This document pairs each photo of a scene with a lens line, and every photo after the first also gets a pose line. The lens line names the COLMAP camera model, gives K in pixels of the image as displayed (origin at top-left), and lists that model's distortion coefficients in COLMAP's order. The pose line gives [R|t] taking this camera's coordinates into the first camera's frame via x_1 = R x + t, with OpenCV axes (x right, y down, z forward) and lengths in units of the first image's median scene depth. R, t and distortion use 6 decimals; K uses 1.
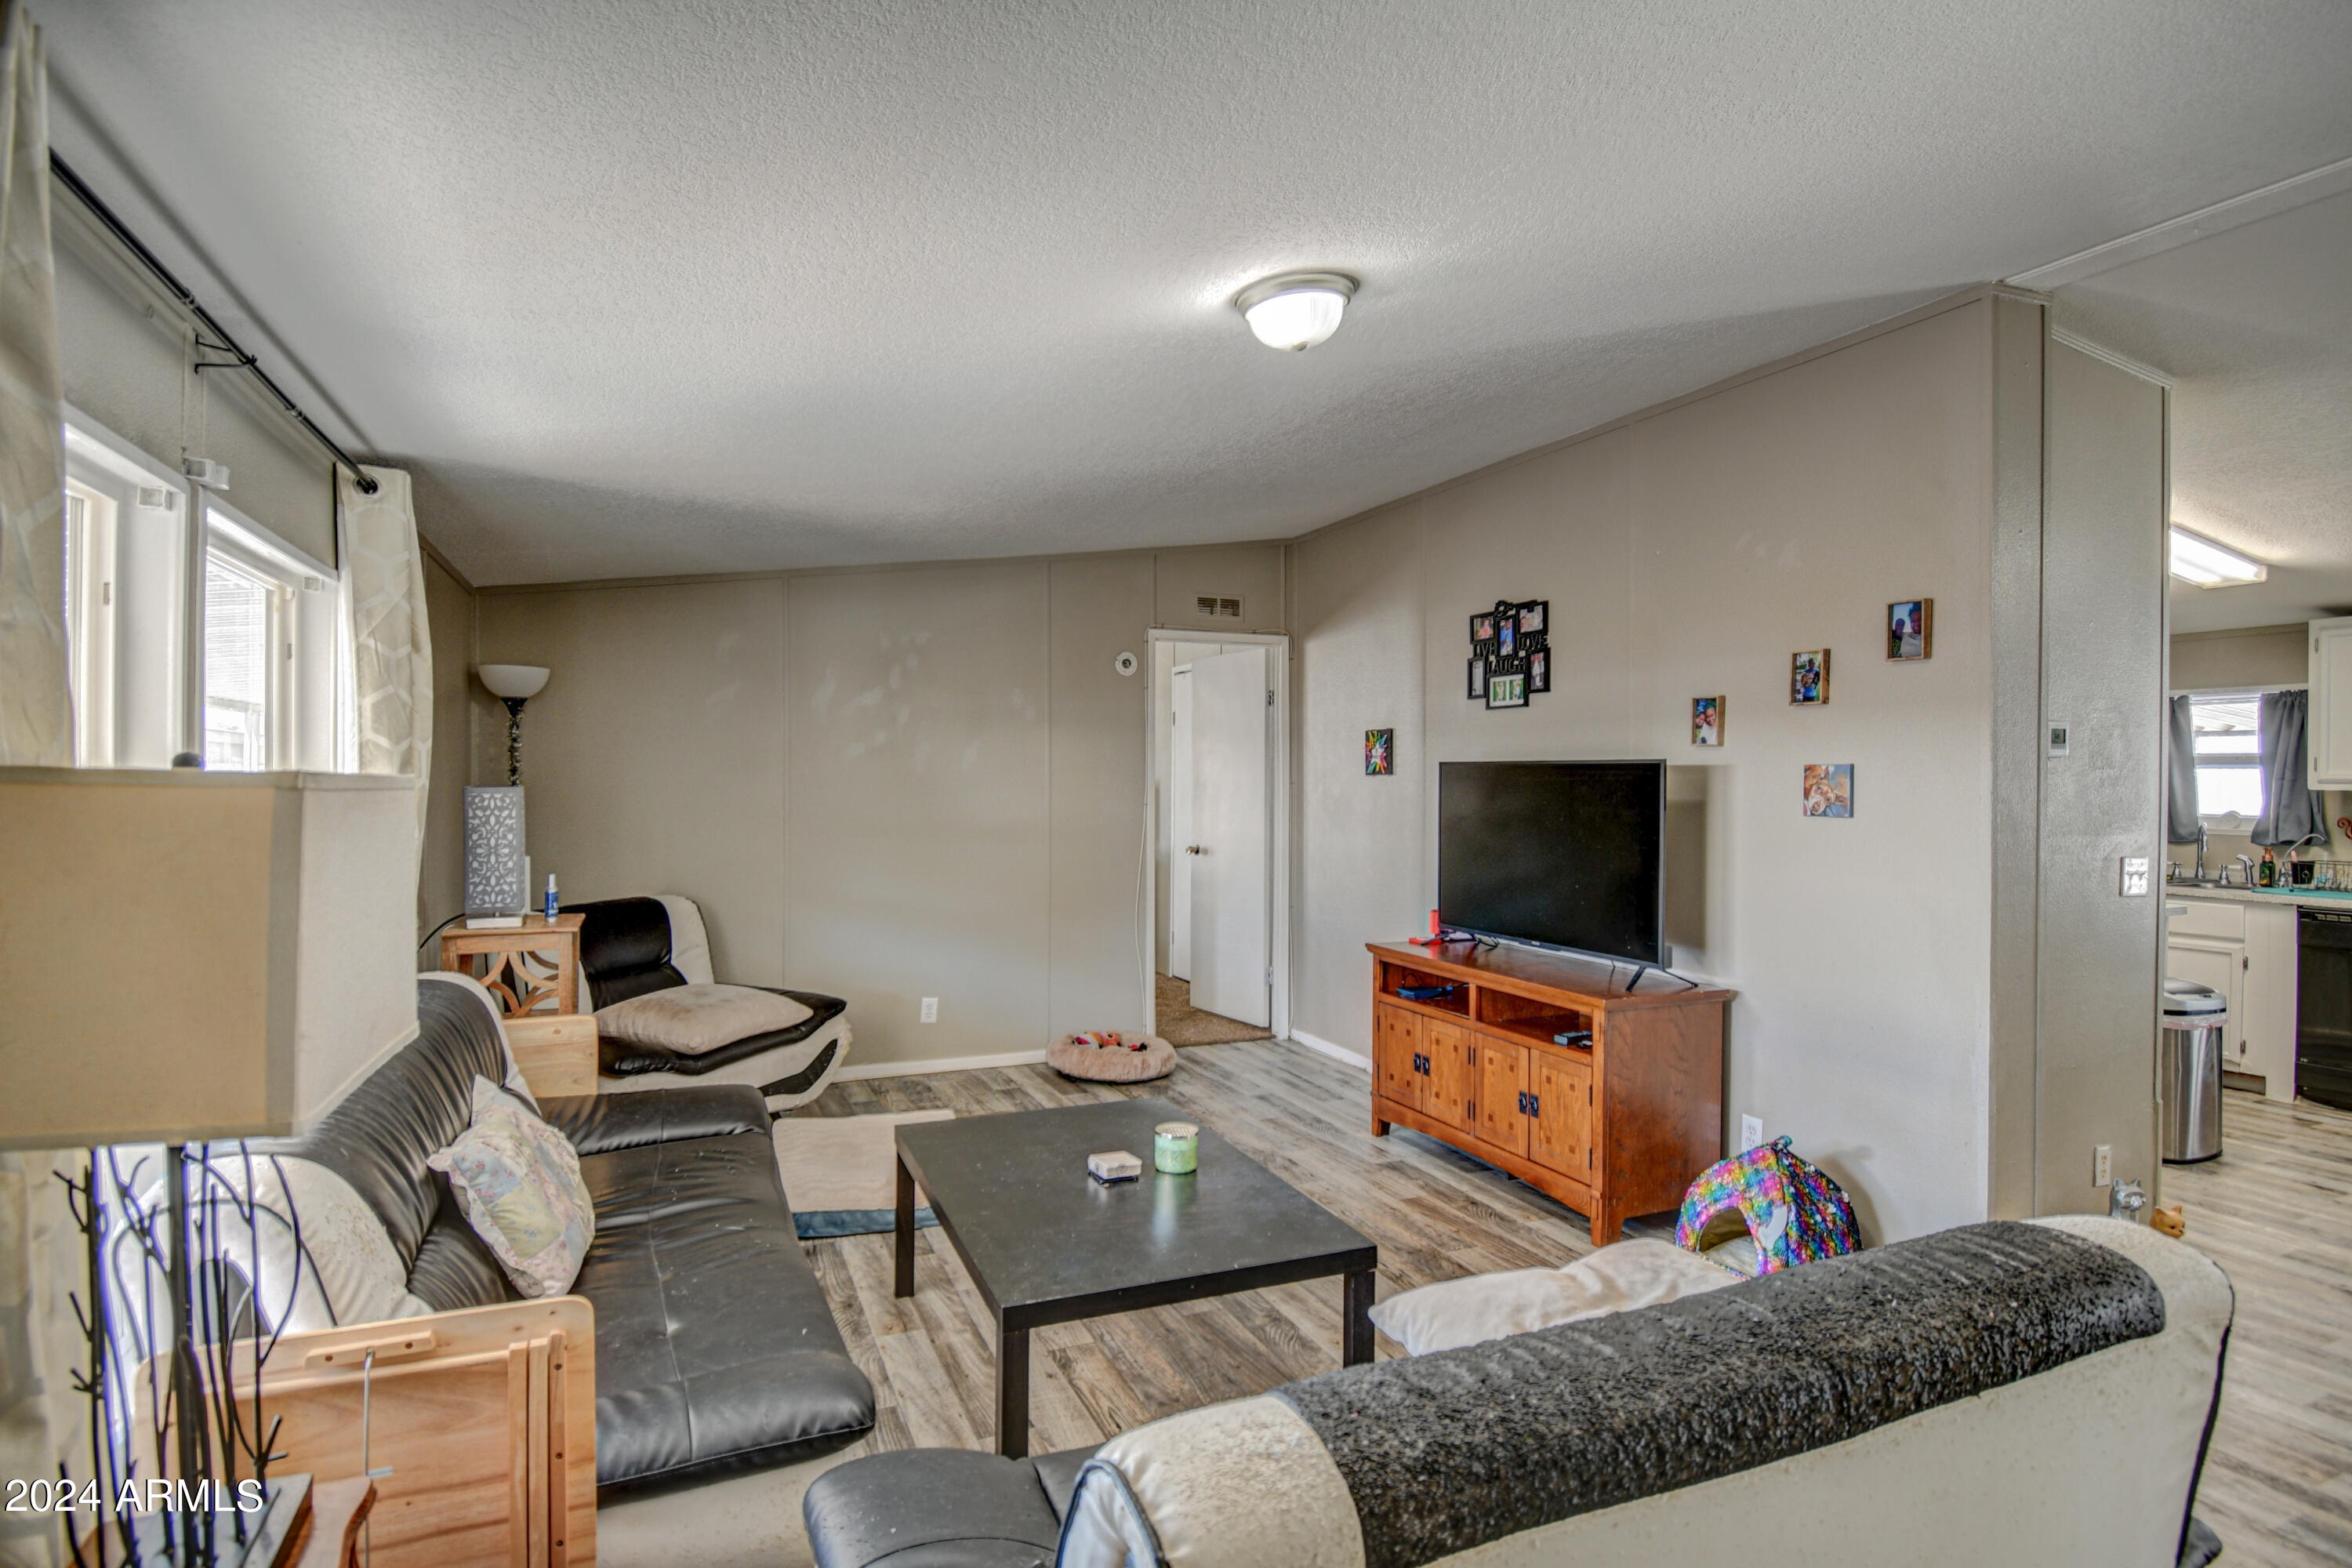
lens RADIAL K [[1198.9, 0, 1167.5], [0, 1198.9, 809.5], [0, 0, 1]] dist [-0.000780, -0.000266]
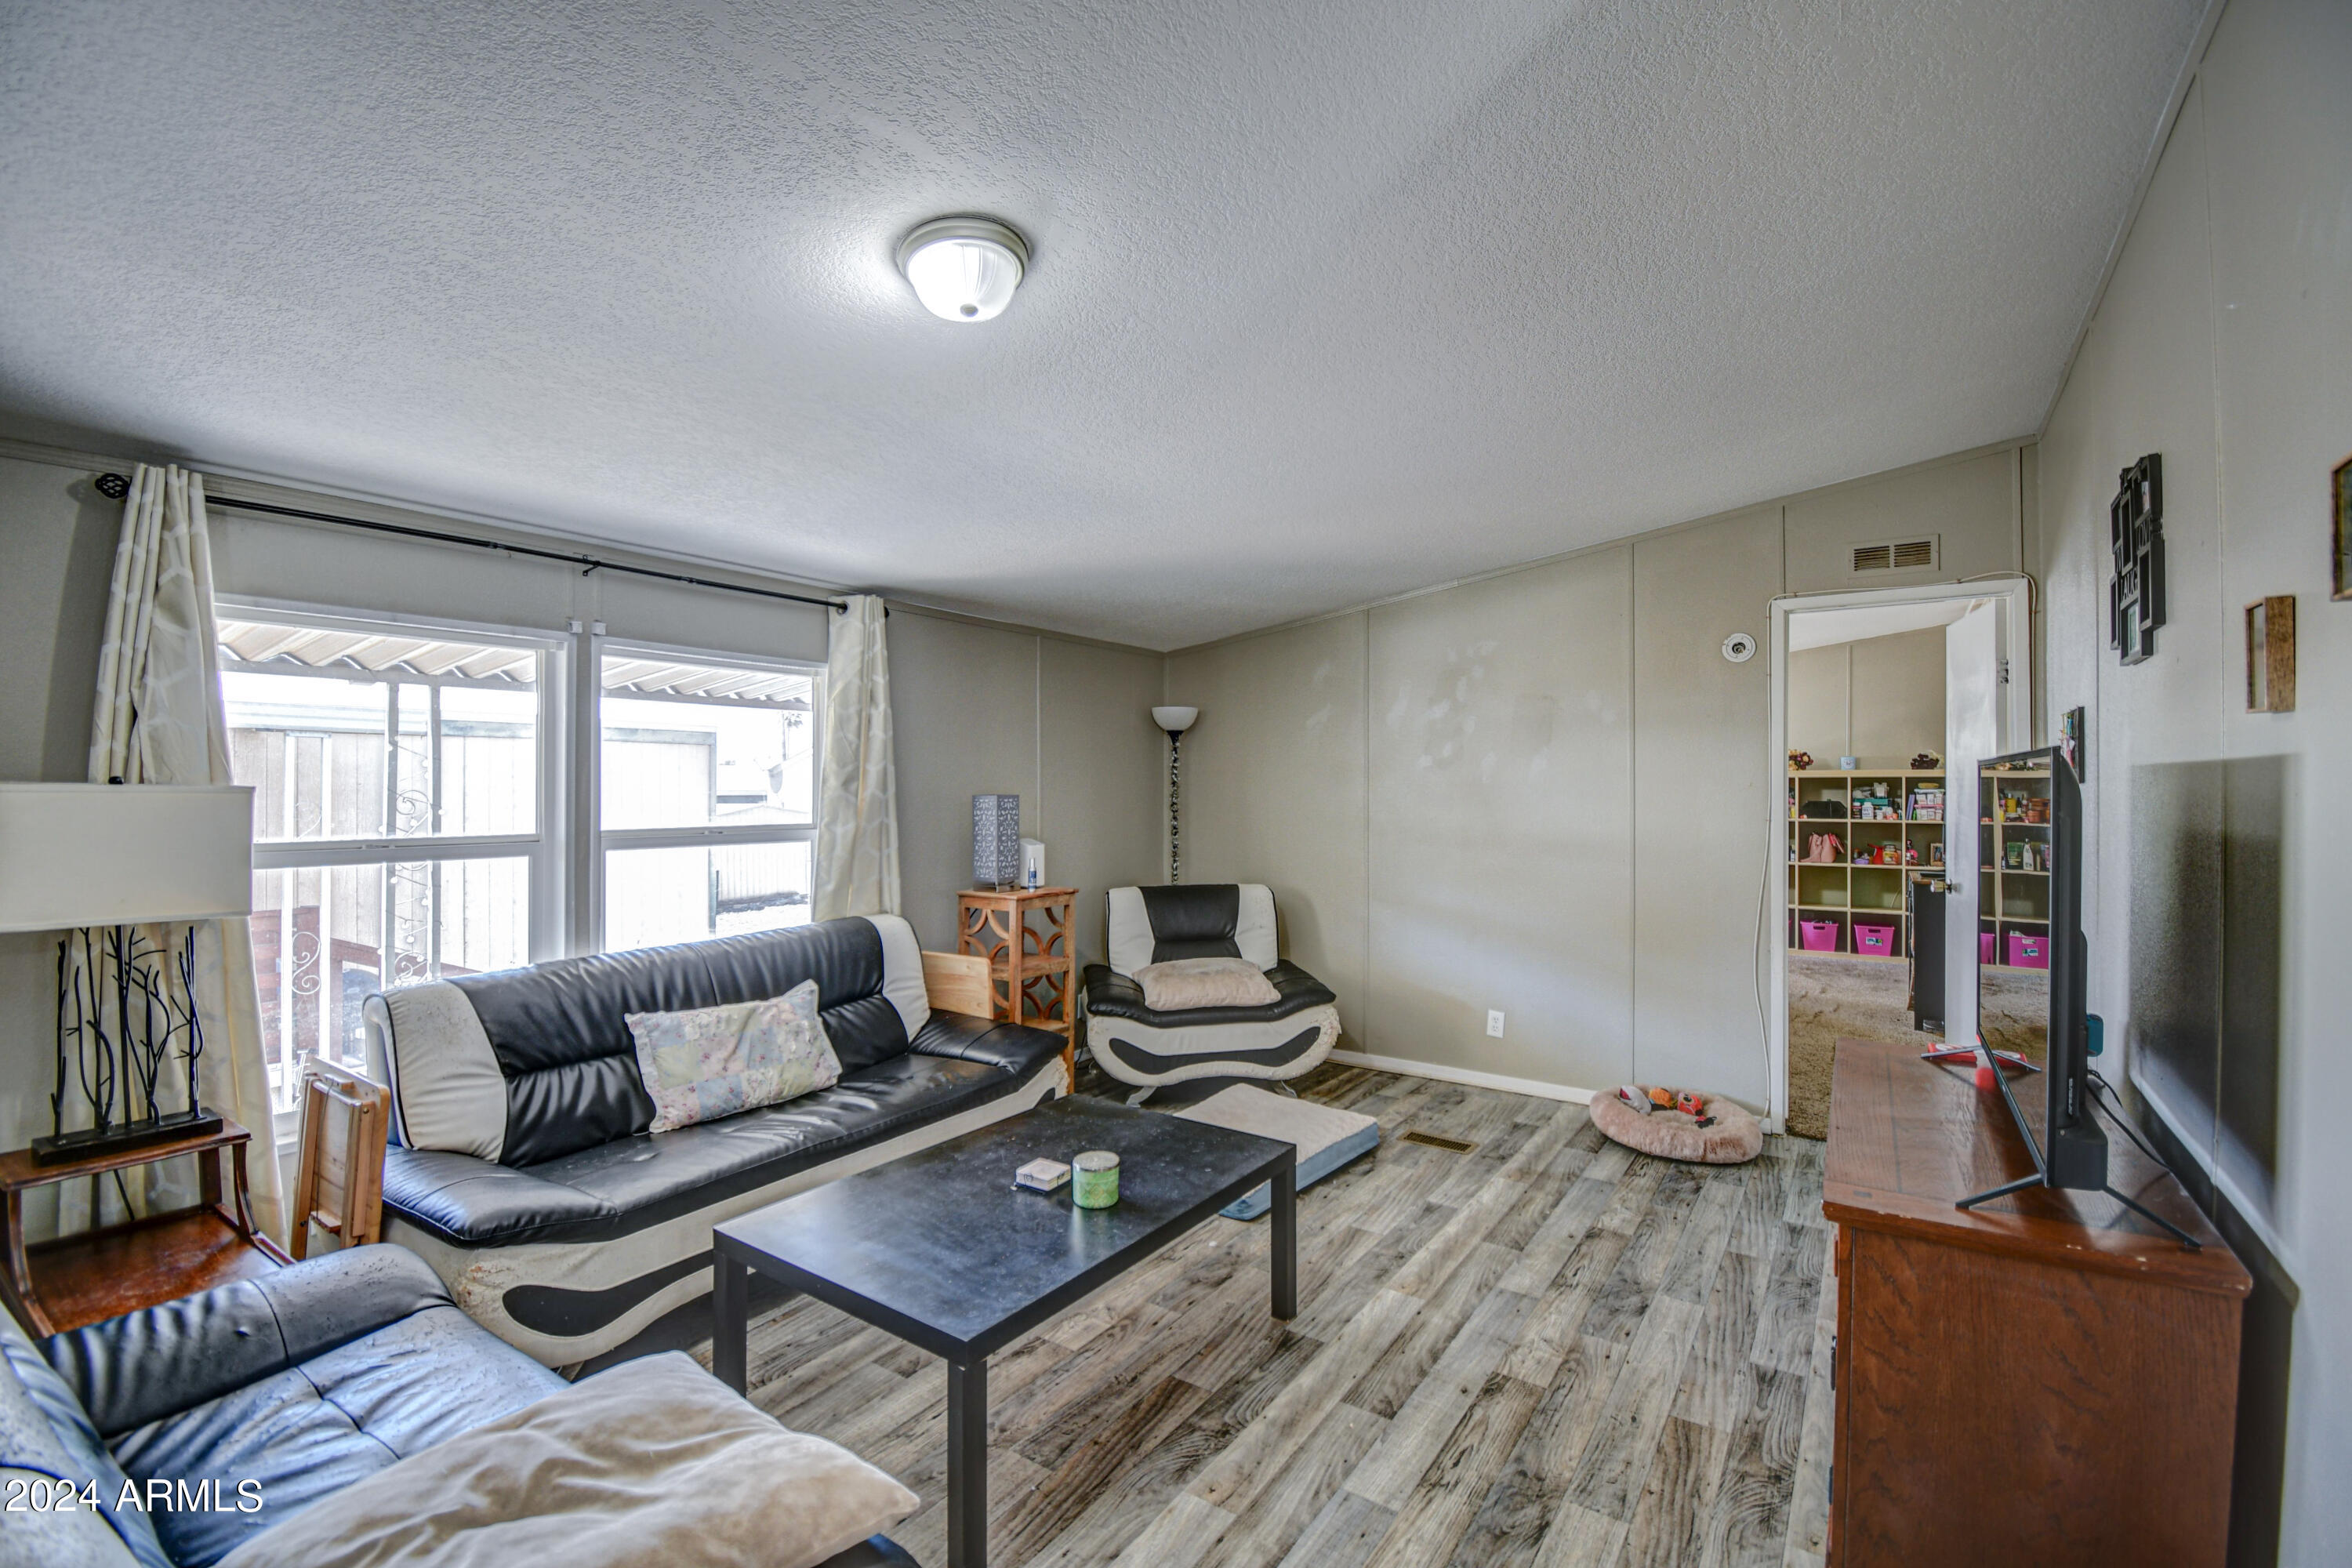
lens RADIAL K [[1039.6, 0, 1167.8], [0, 1039.6, 790.7], [0, 0, 1]] dist [0.023202, -0.028986]
pose [[0.533767, 0.002348, -0.845629, 0.409732], [-0.022204, 0.999690, -0.011239, -0.008951], [0.845340, 0.024775, 0.533653, 0.336354]]
